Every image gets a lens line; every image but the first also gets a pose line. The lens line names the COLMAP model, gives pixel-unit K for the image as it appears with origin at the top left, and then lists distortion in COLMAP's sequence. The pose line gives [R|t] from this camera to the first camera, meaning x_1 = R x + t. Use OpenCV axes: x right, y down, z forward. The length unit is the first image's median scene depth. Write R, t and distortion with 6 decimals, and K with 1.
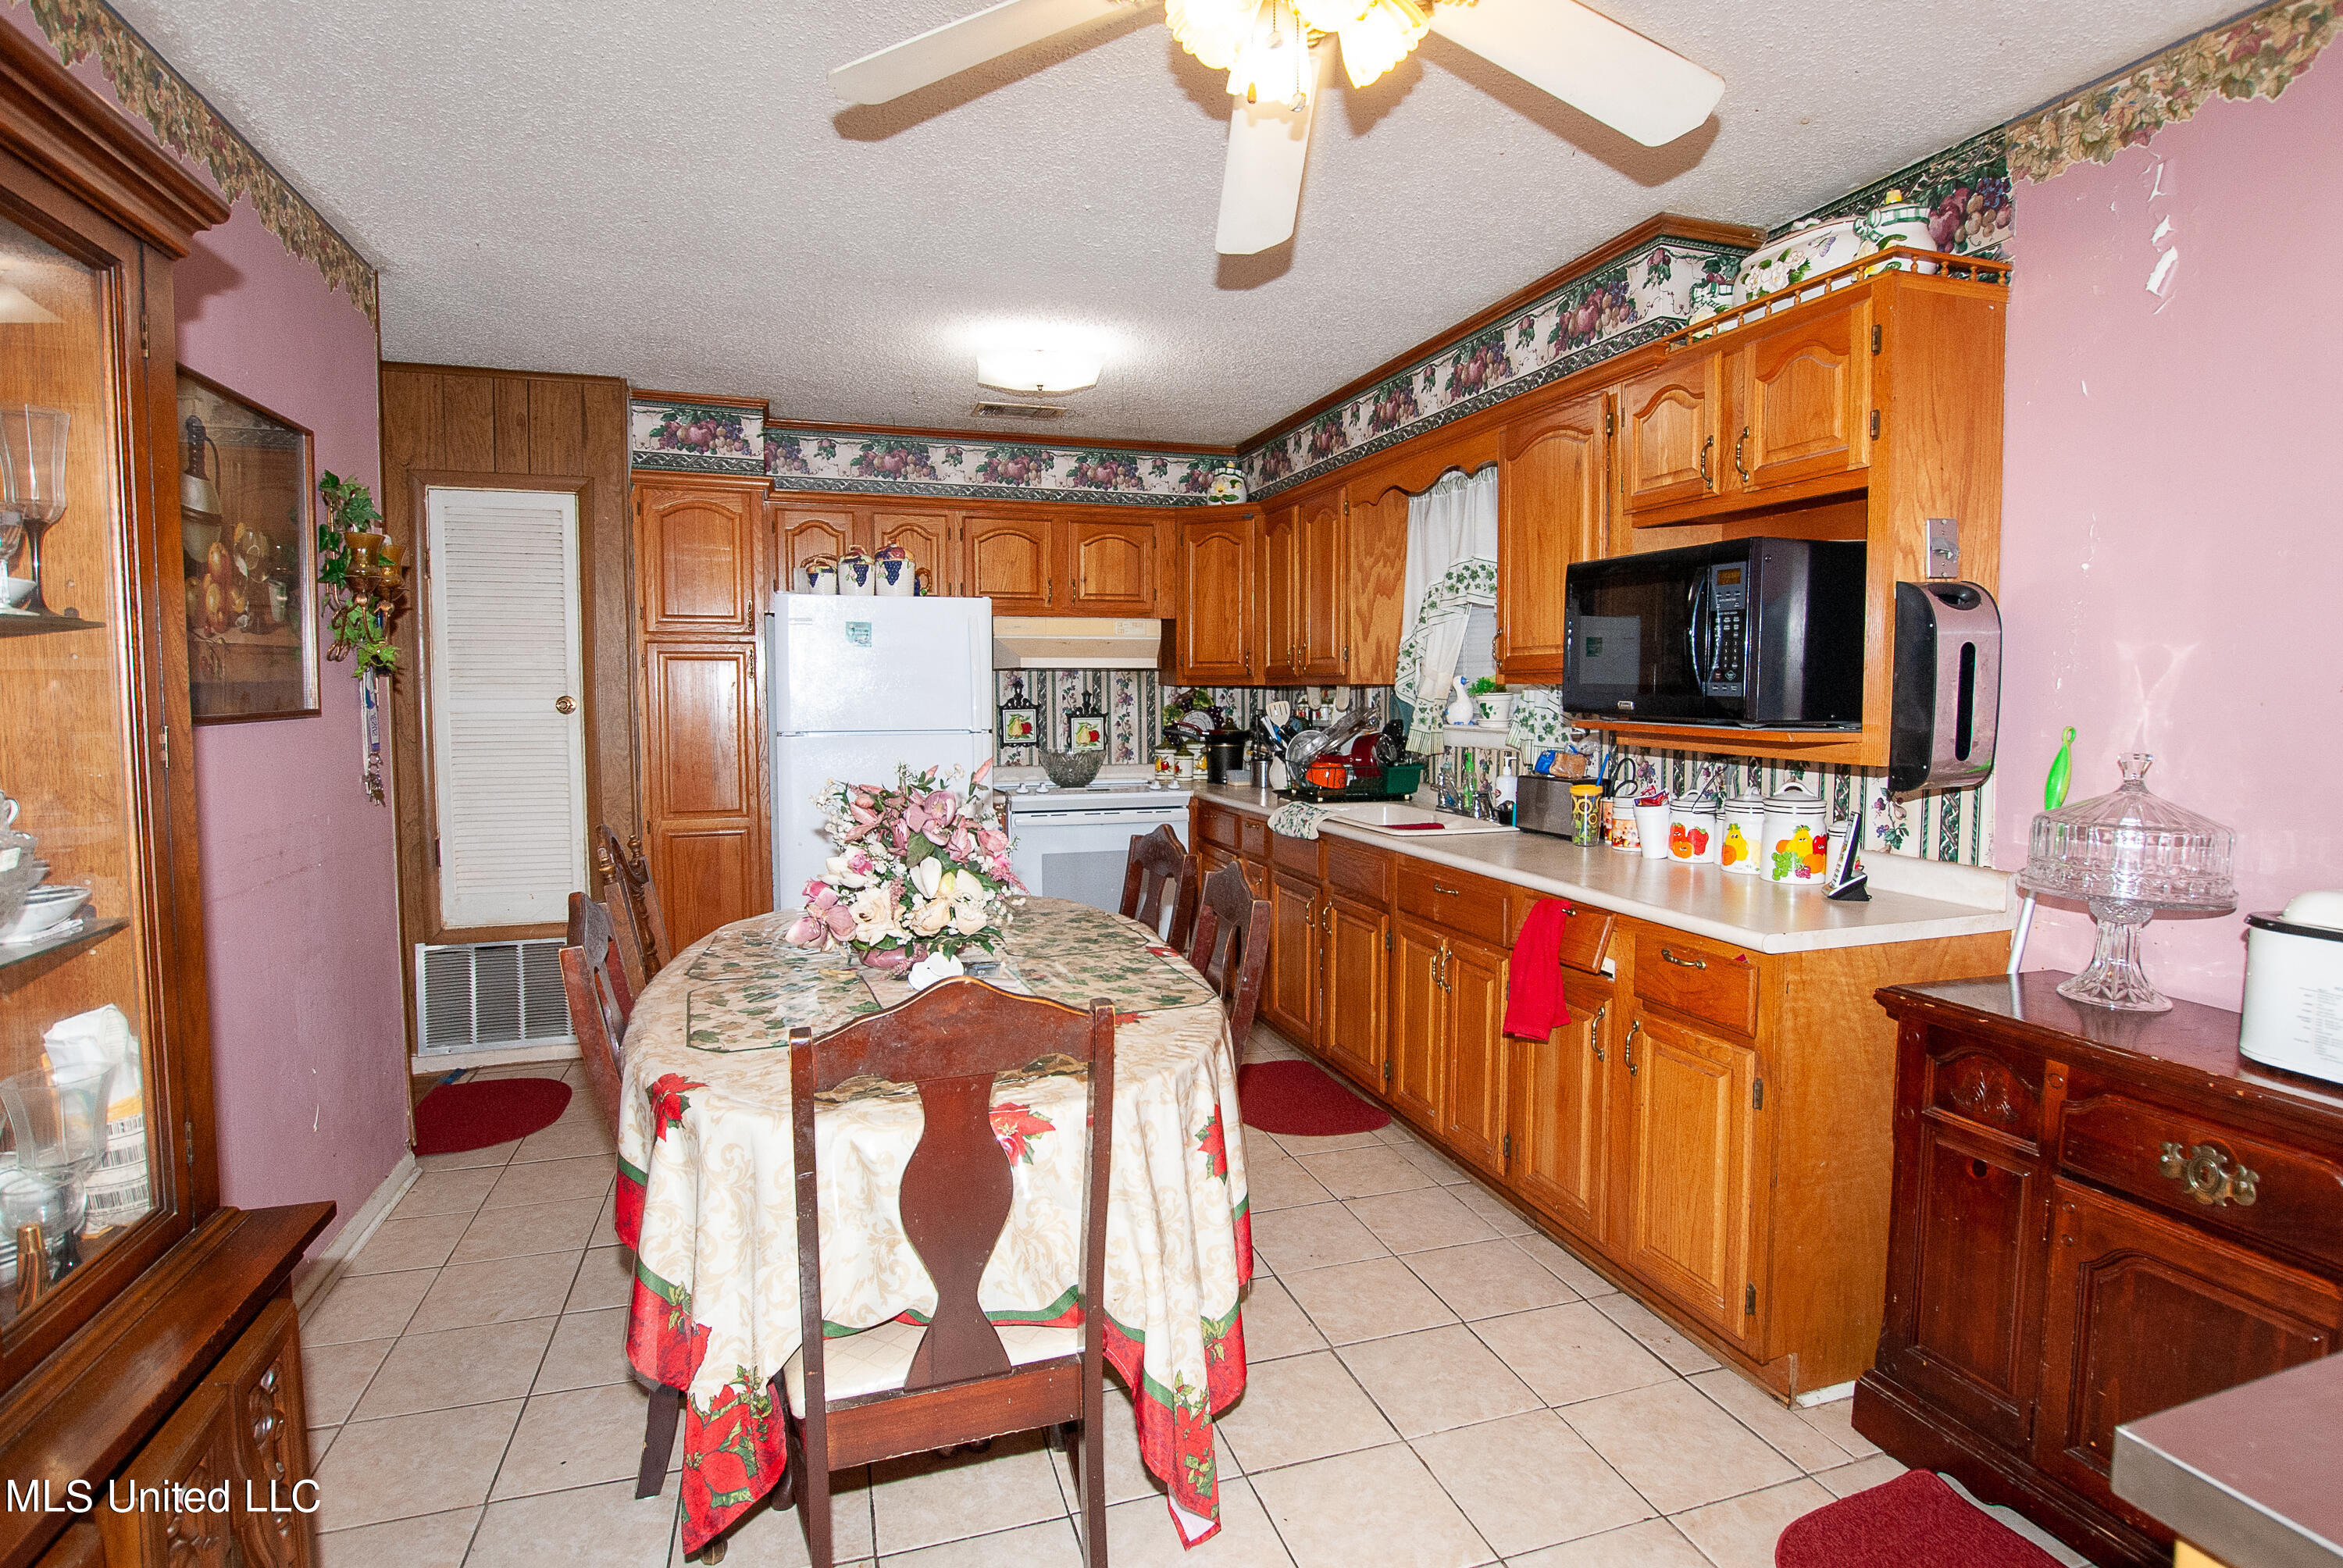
lens RADIAL K [[1144.2, 0, 1178.5], [0, 1144.2, 763.2], [0, 0, 1]] dist [-0.024153, -0.000091]
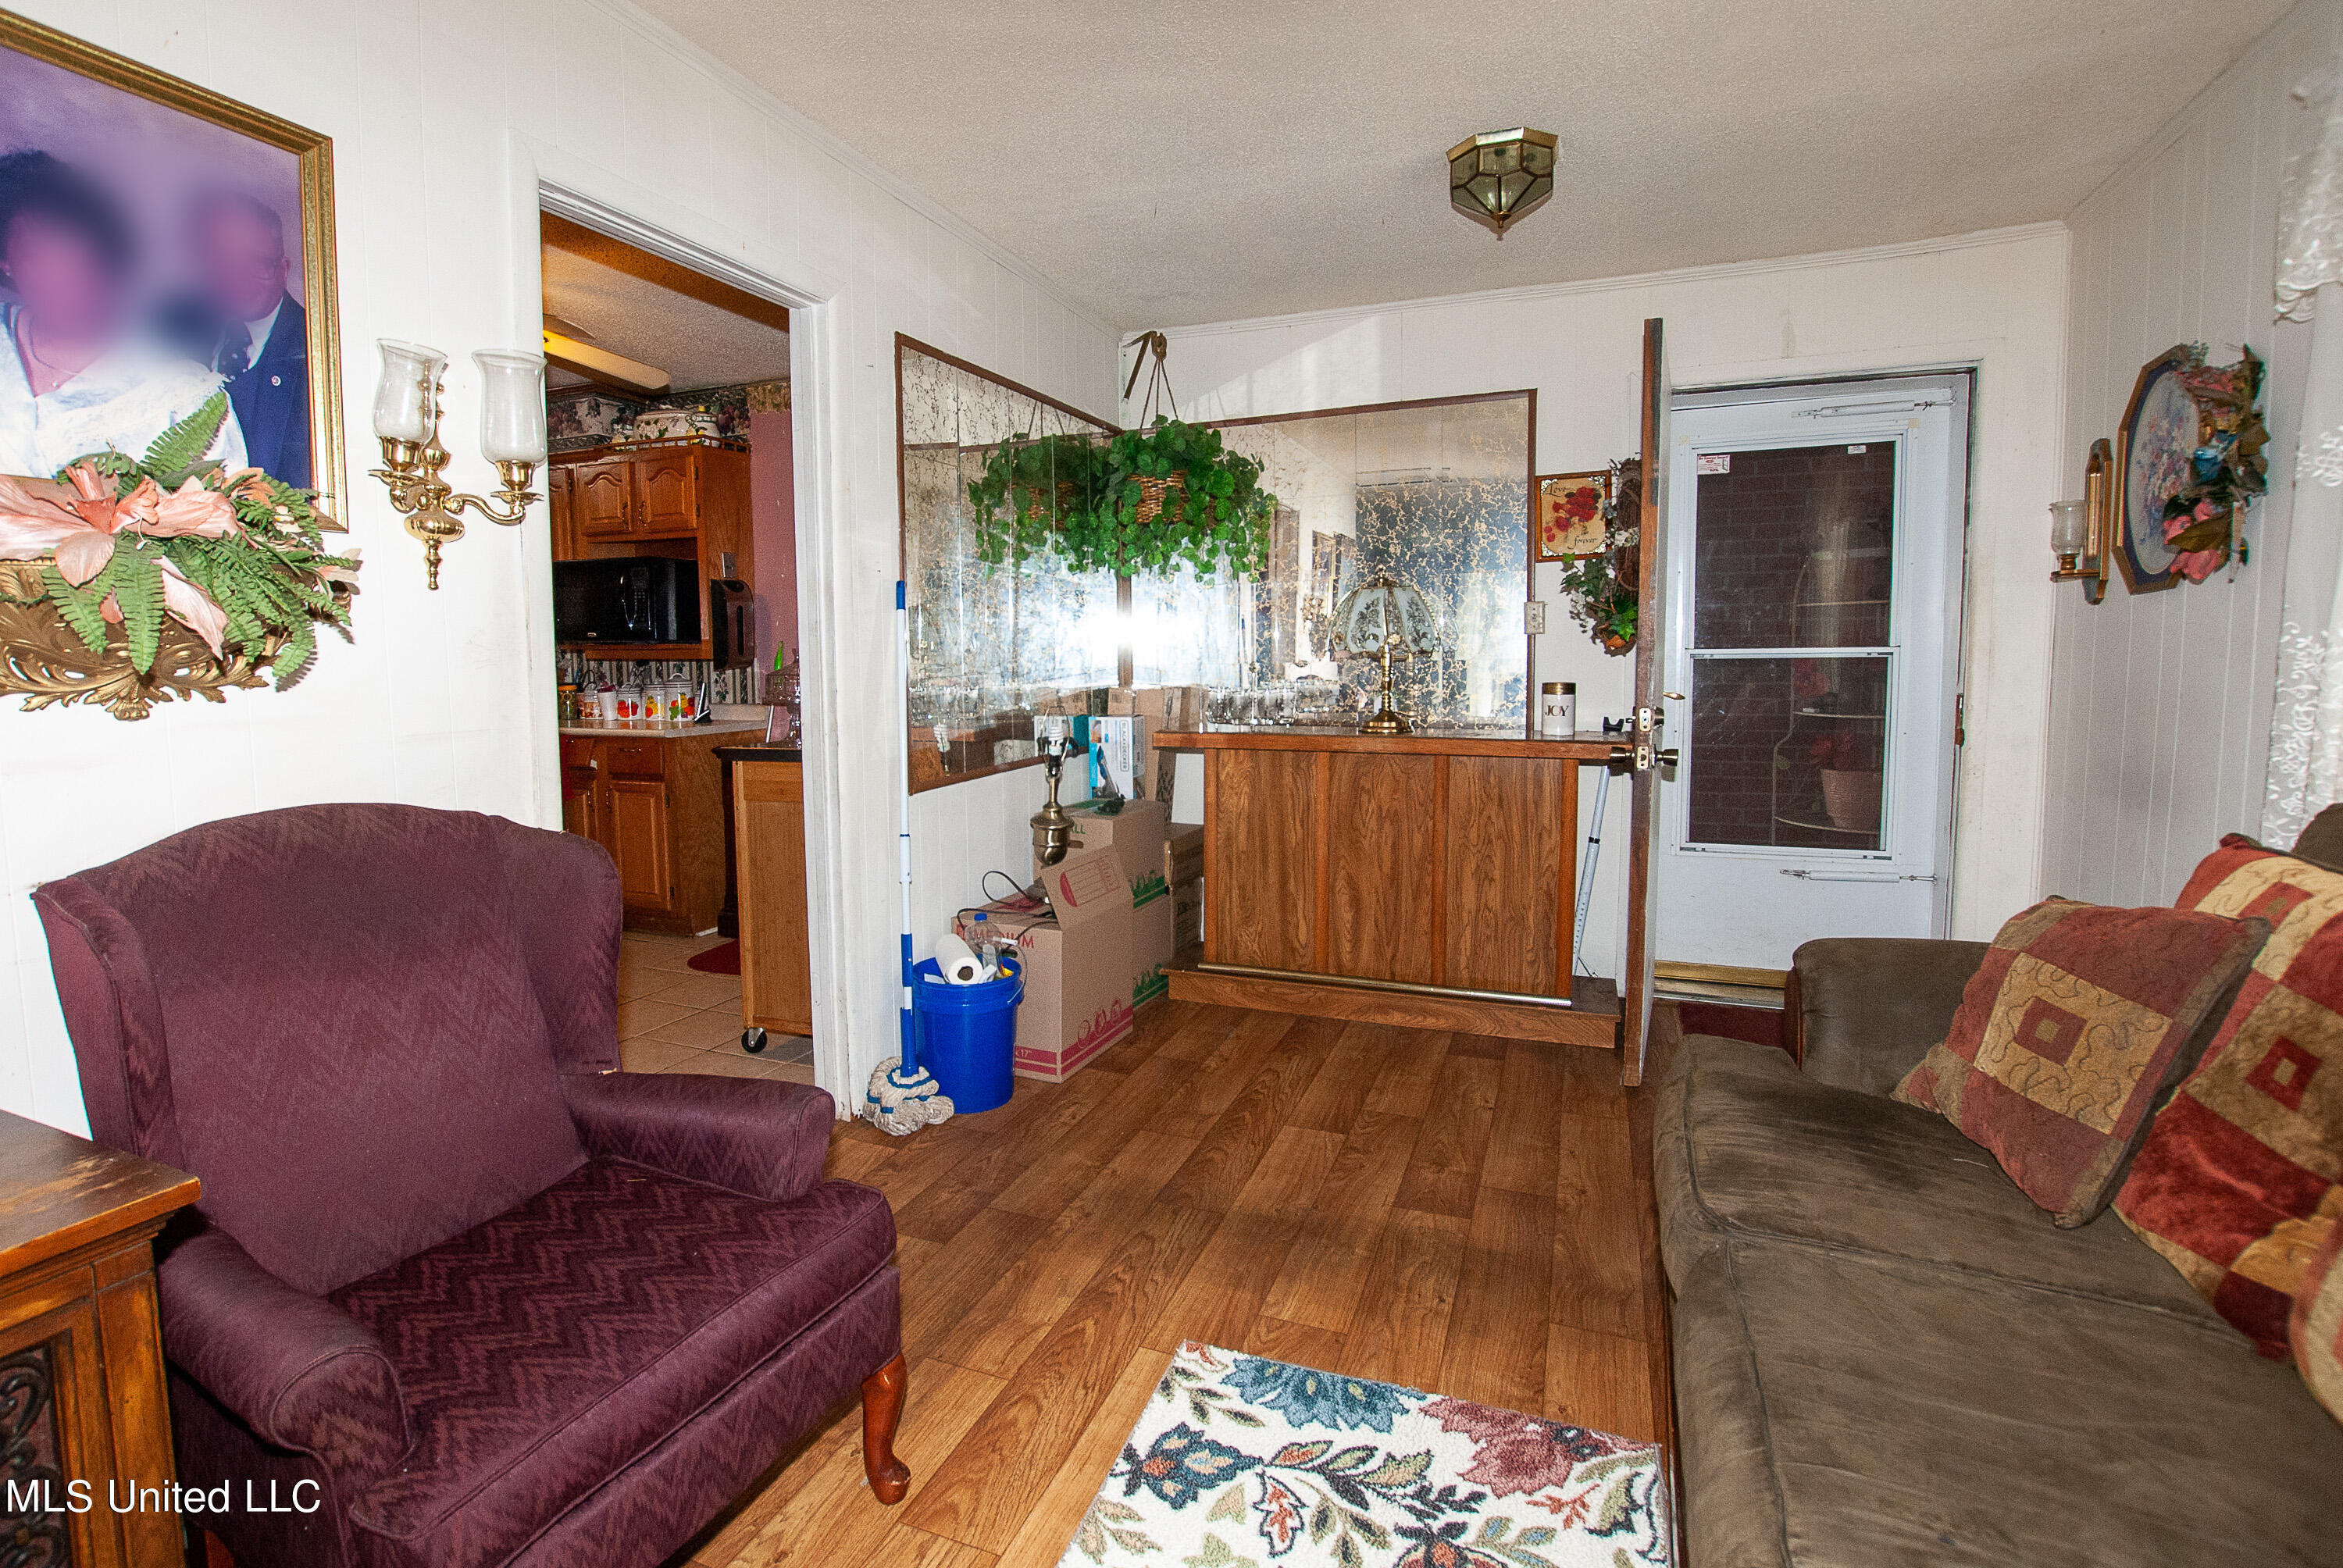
lens RADIAL K [[1096.6, 0, 1123.8], [0, 1096.6, 741.7], [0, 0, 1]] dist [-0.018740, -0.000016]
pose [[0.653304, -0.062882, 0.754479, -0.477192], [0.054667, 0.997862, 0.035831, 0.126133], [-0.755119, 0.017837, 0.655345, -1.000906]]
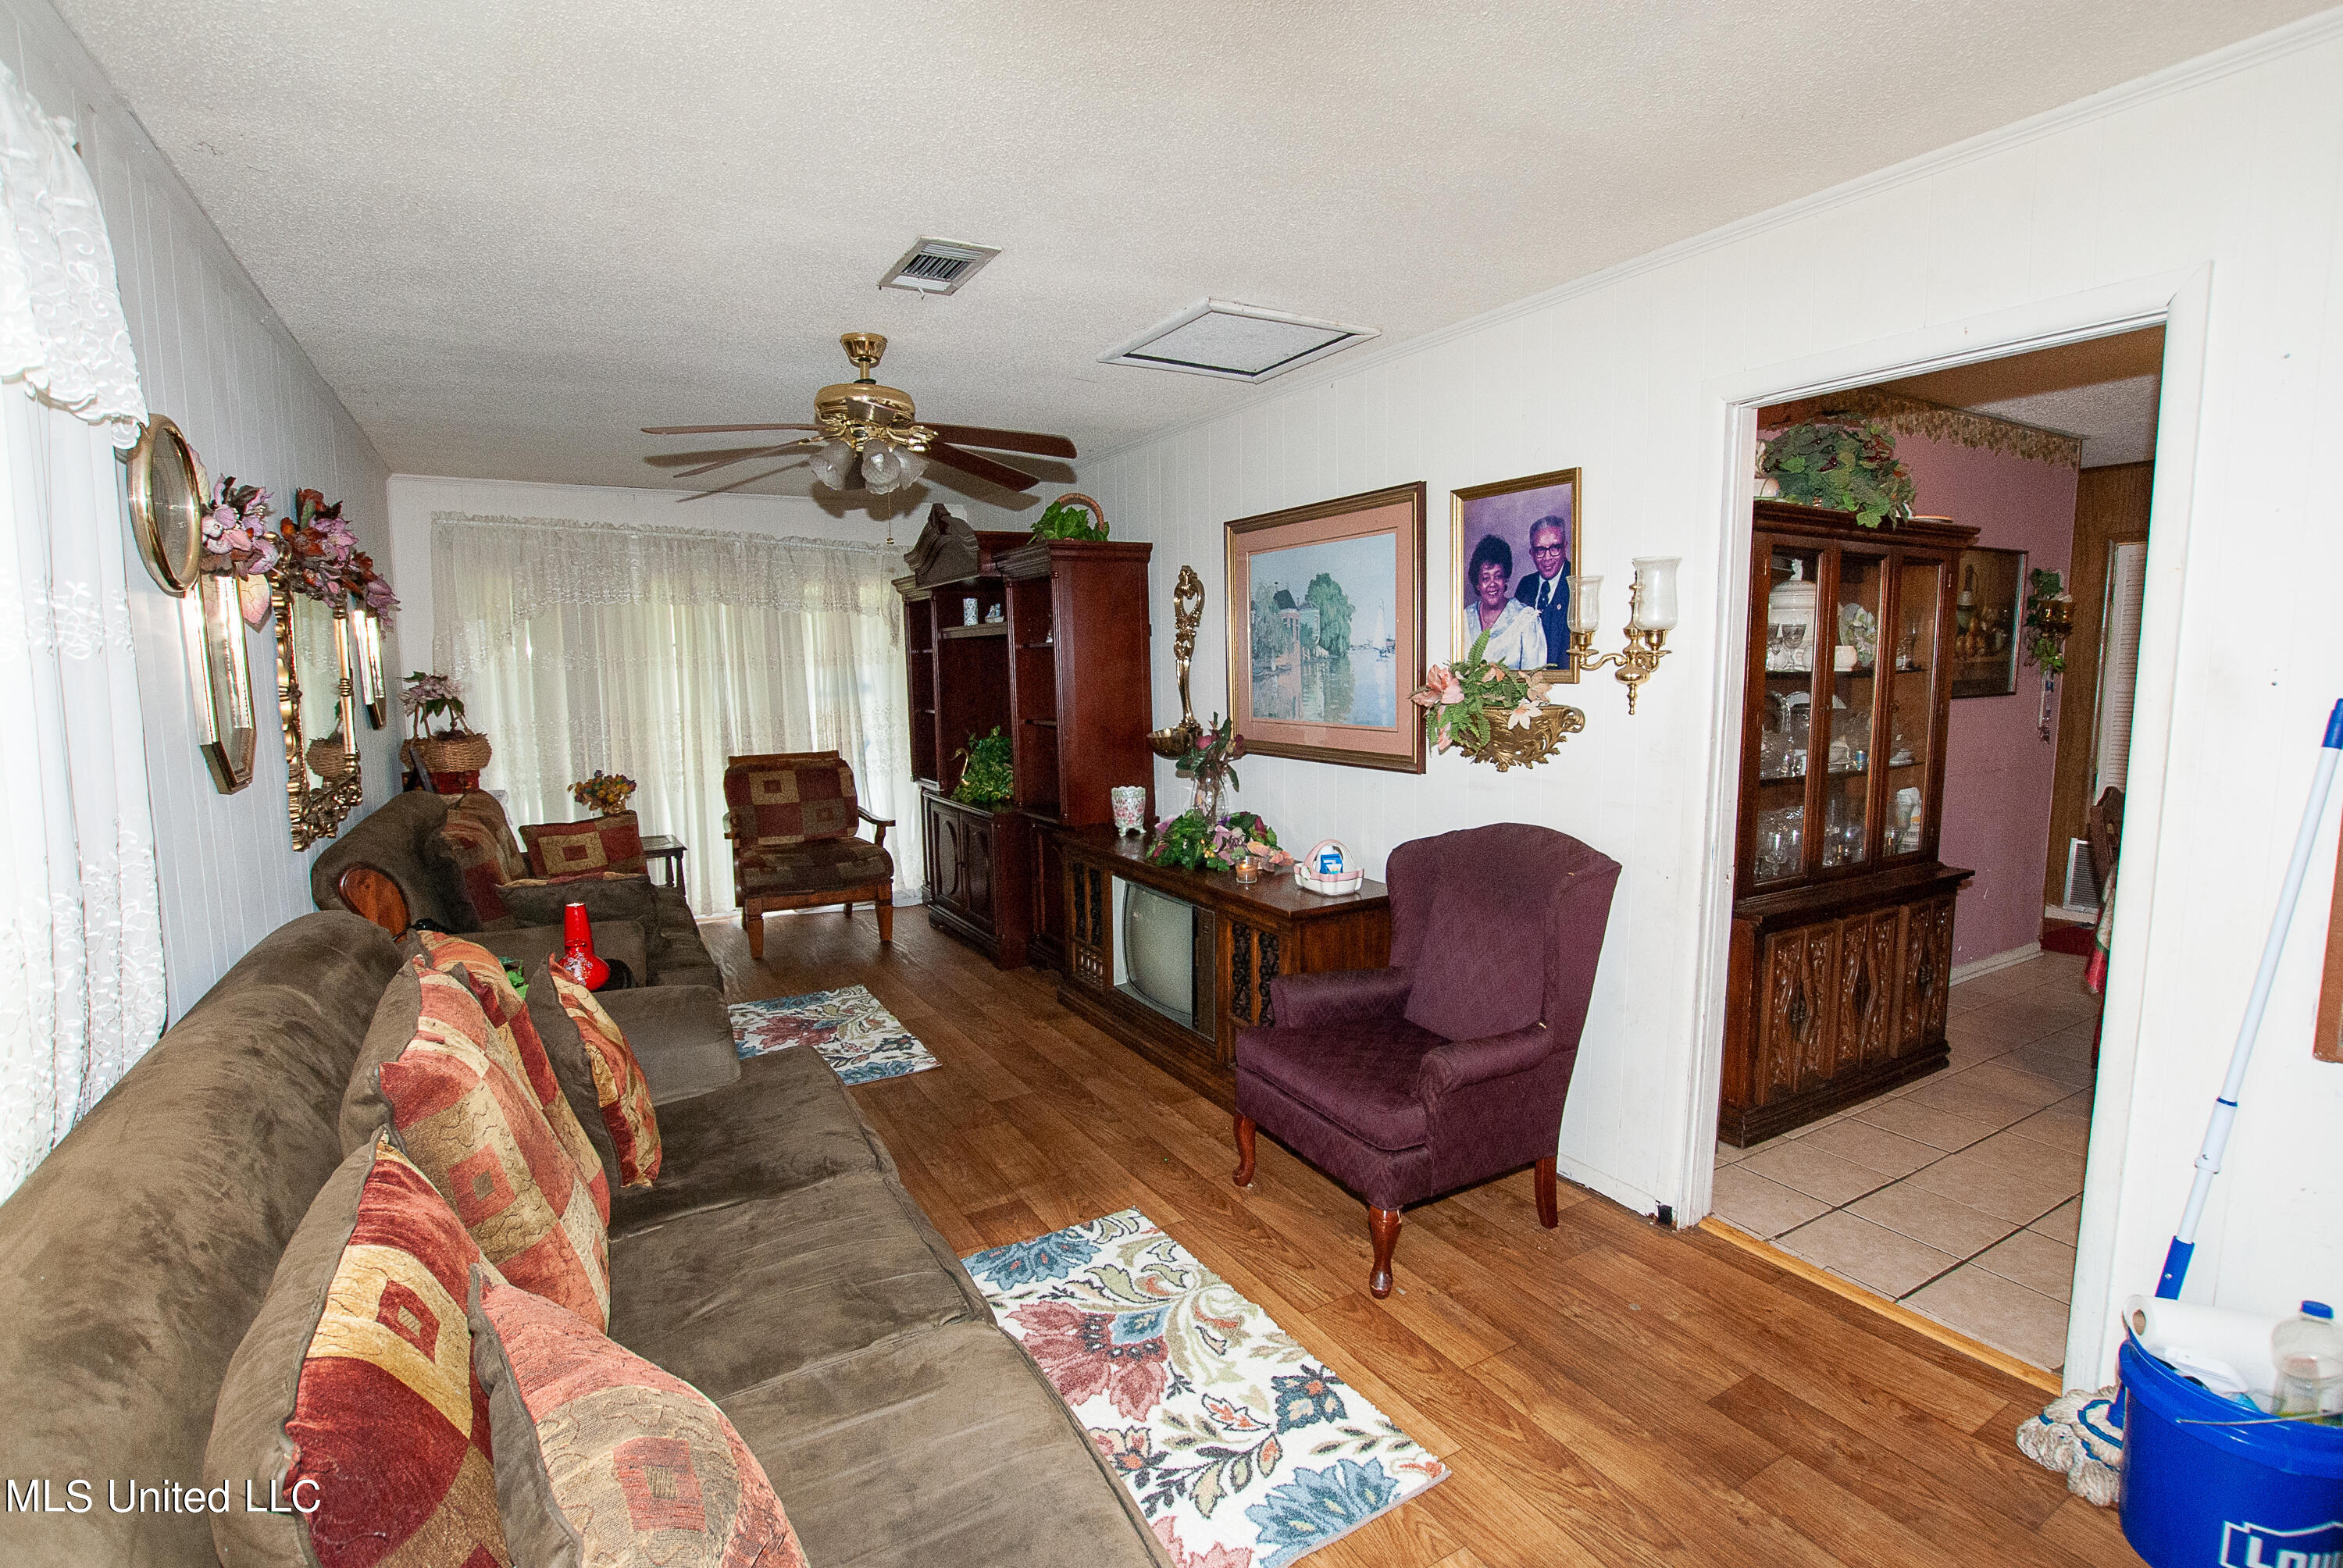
lens RADIAL K [[1096.6, 0, 1169.2], [0, 1096.6, 788.7], [0, 0, 1]] dist [-0.018740, -0.000016]
pose [[0.215893, 0.107514, -0.970480, 0.819942], [-0.054345, 0.993702, 0.097997, 0.017343], [0.974903, 0.031584, 0.220376, -0.904268]]
